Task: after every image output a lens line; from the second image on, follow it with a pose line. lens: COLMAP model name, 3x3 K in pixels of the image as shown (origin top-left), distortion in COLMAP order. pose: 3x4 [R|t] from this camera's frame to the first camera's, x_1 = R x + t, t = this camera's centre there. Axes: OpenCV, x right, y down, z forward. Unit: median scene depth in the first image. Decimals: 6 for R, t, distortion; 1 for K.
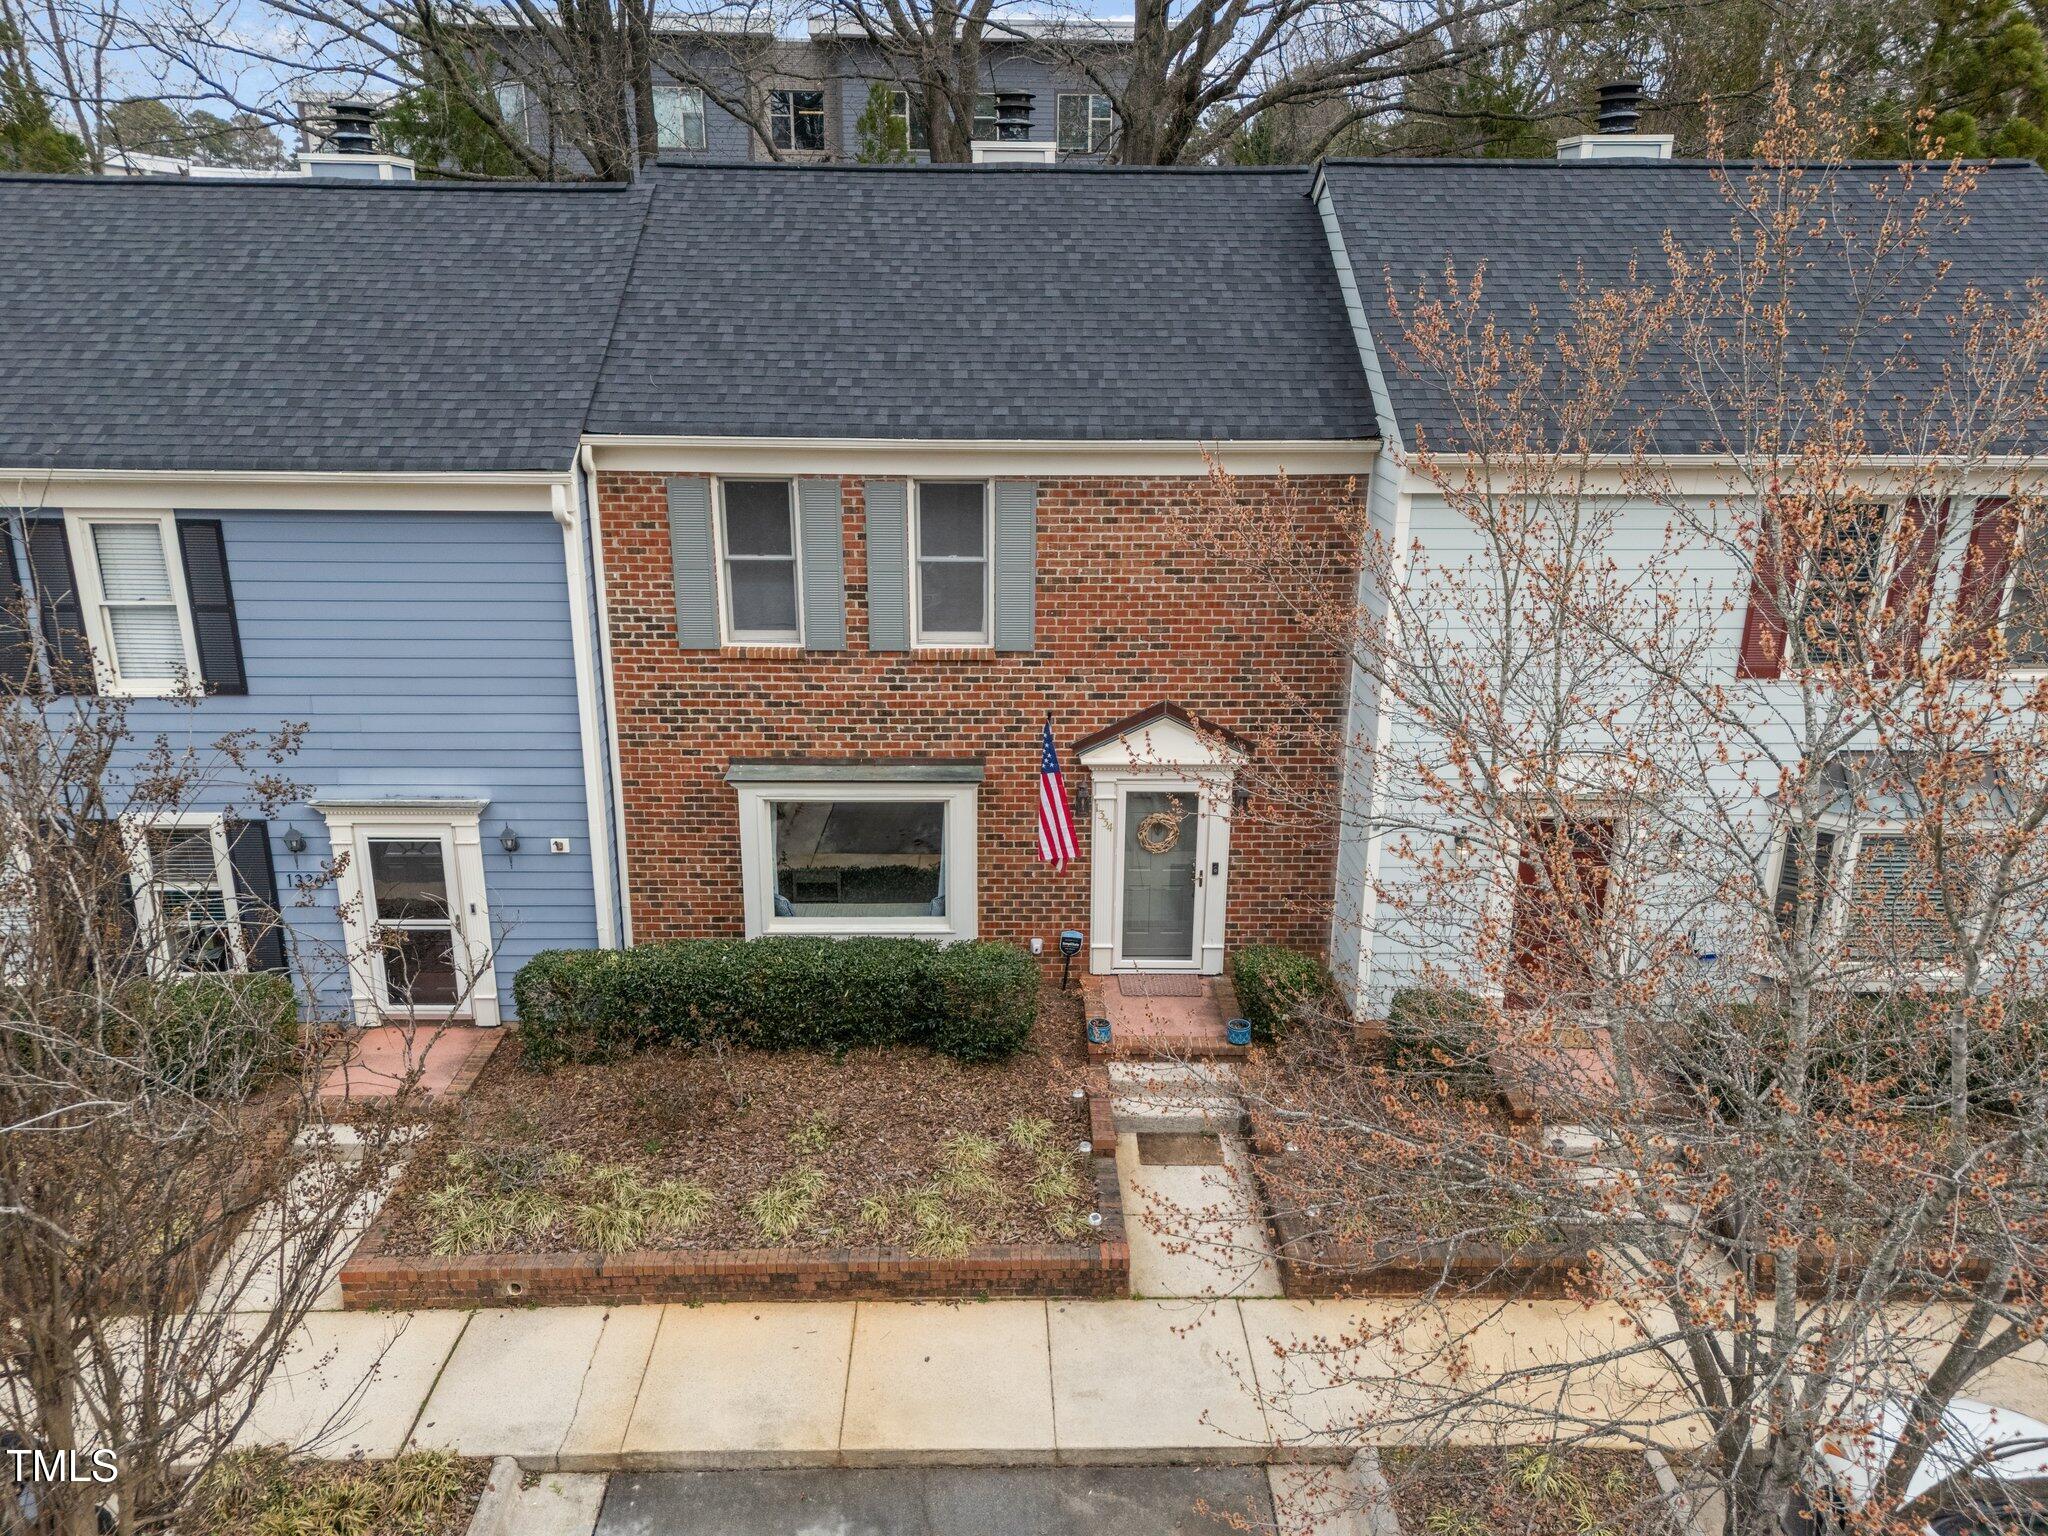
lens RADIAL K [[1494.3, 0, 1018.5], [0, 1494.3, 772.6], [0, 0, 1]] dist [0.187396, -0.272651]
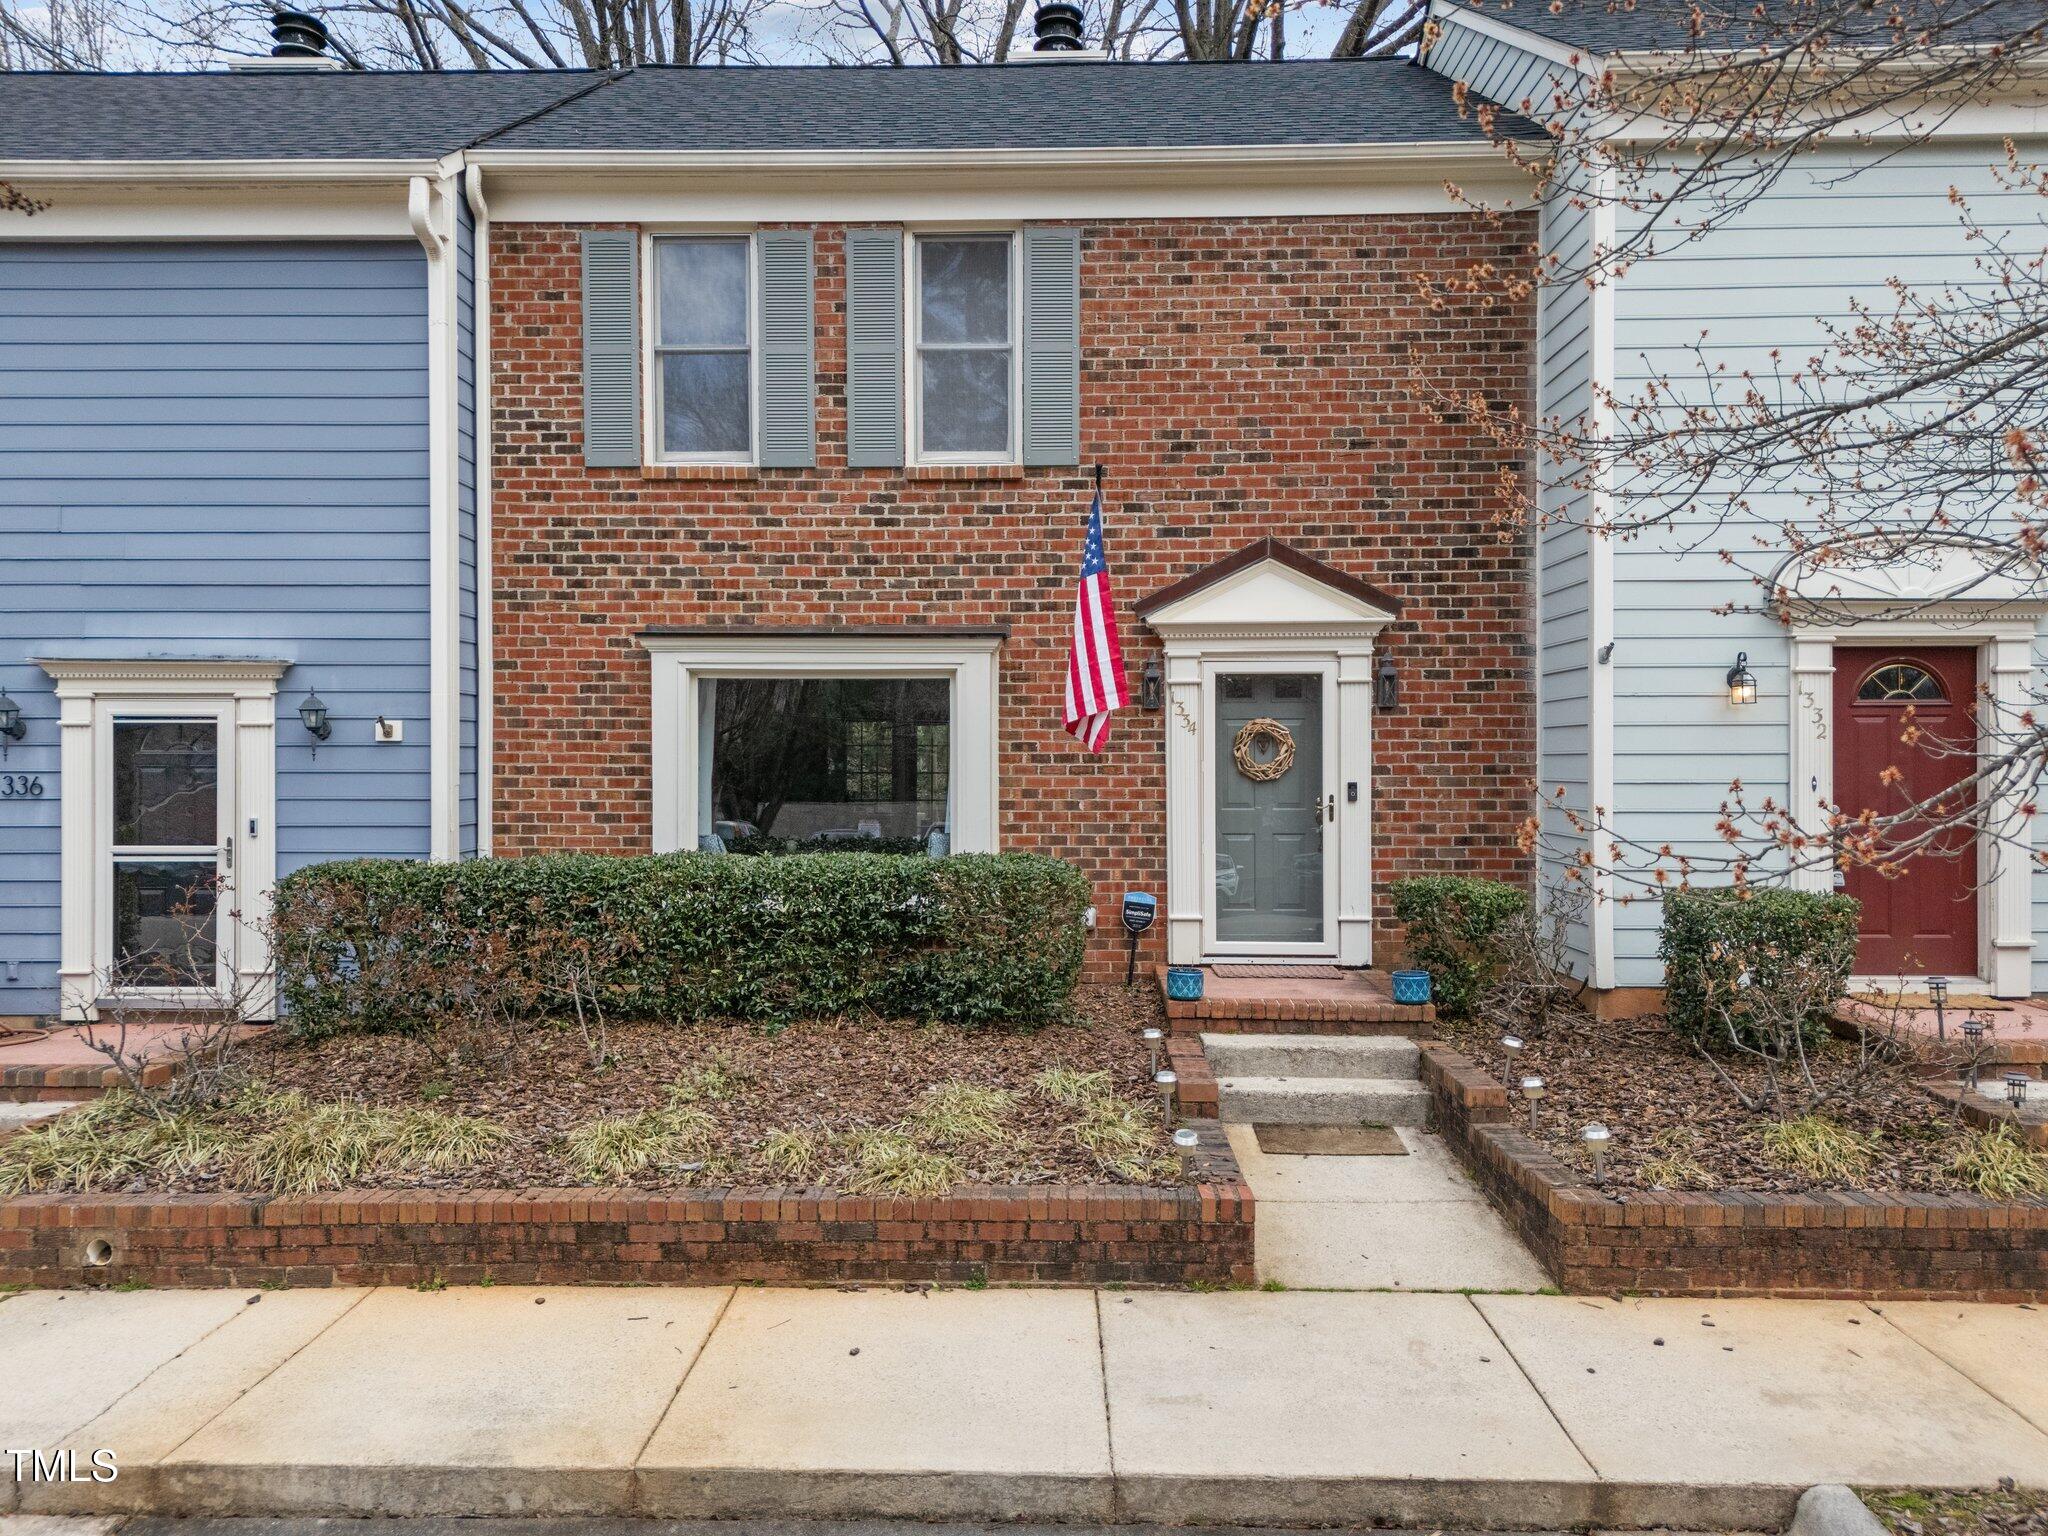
lens RADIAL K [[1498.5, 0, 1019.2], [0, 1498.5, 766.0], [0, 0, 1]] dist [0.111370, -0.092894]
pose [[0.998929, -0.007679, -0.045634, 0.013616], [-0.006733, 0.951522, -0.307506, 0.271918], [0.045783, 0.307483, 0.950451, 0.362967]]
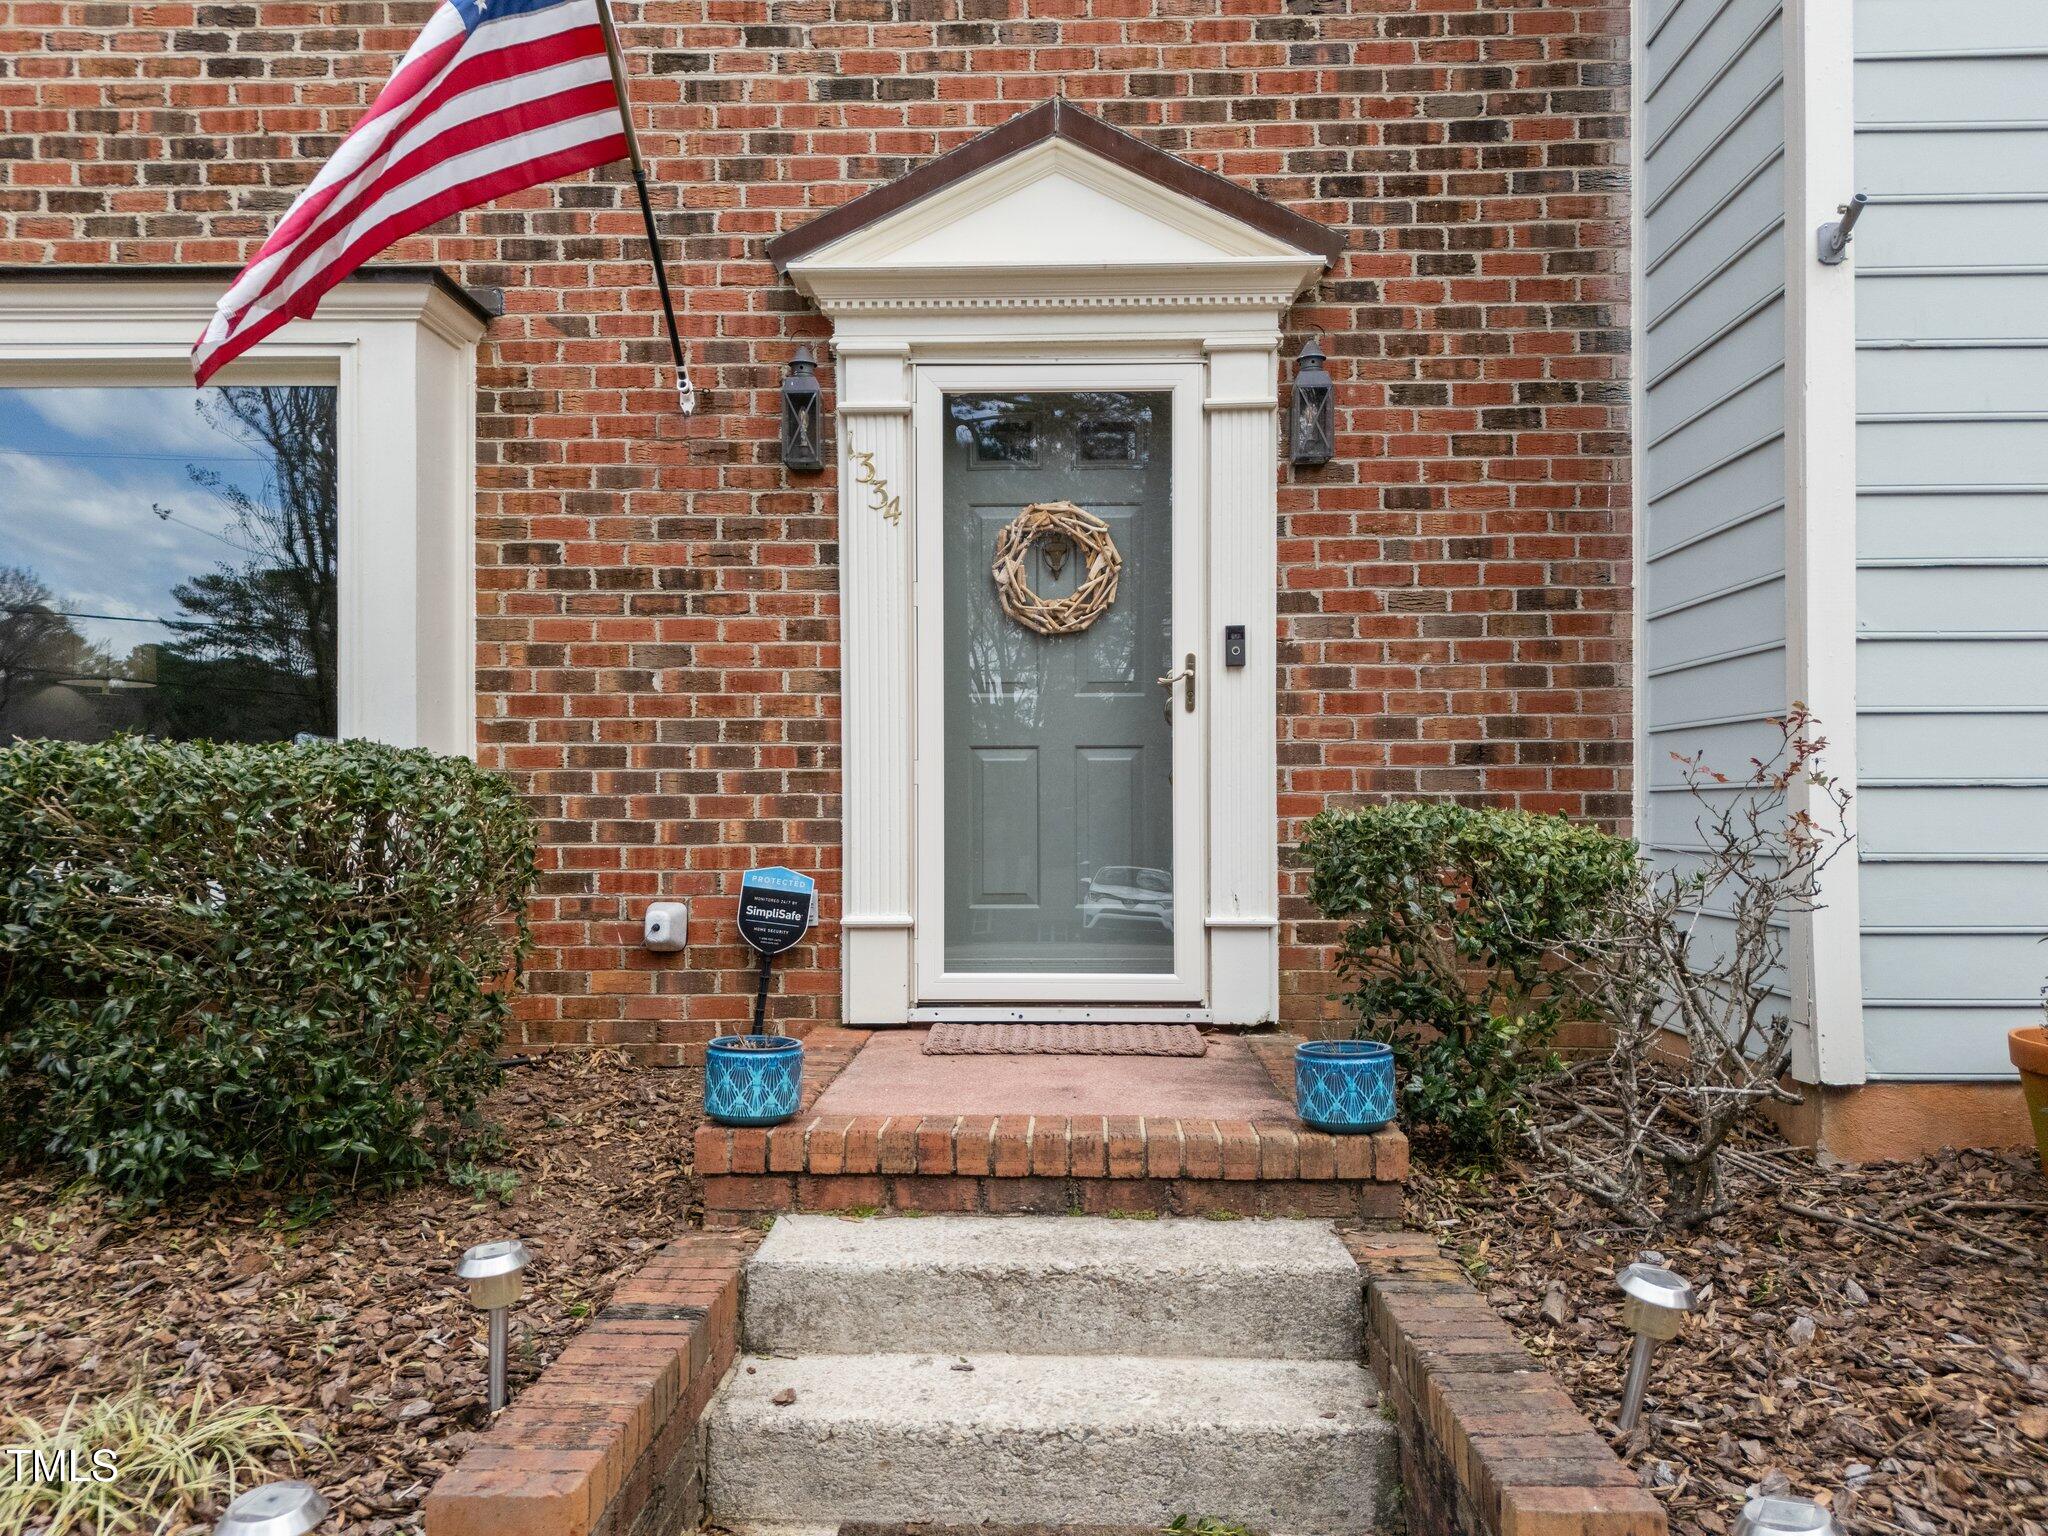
lens RADIAL K [[1529.2, 0, 1024.3], [0, 1529.2, 776.1], [0, 0, 1]] dist [0.095711, -0.101791]
pose [[0.999248, -0.009639, -0.037569, 0.103270], [-0.003327, 0.943756, -0.330625, 0.201735], [0.038643, 0.330501, 0.943014, 0.737712]]
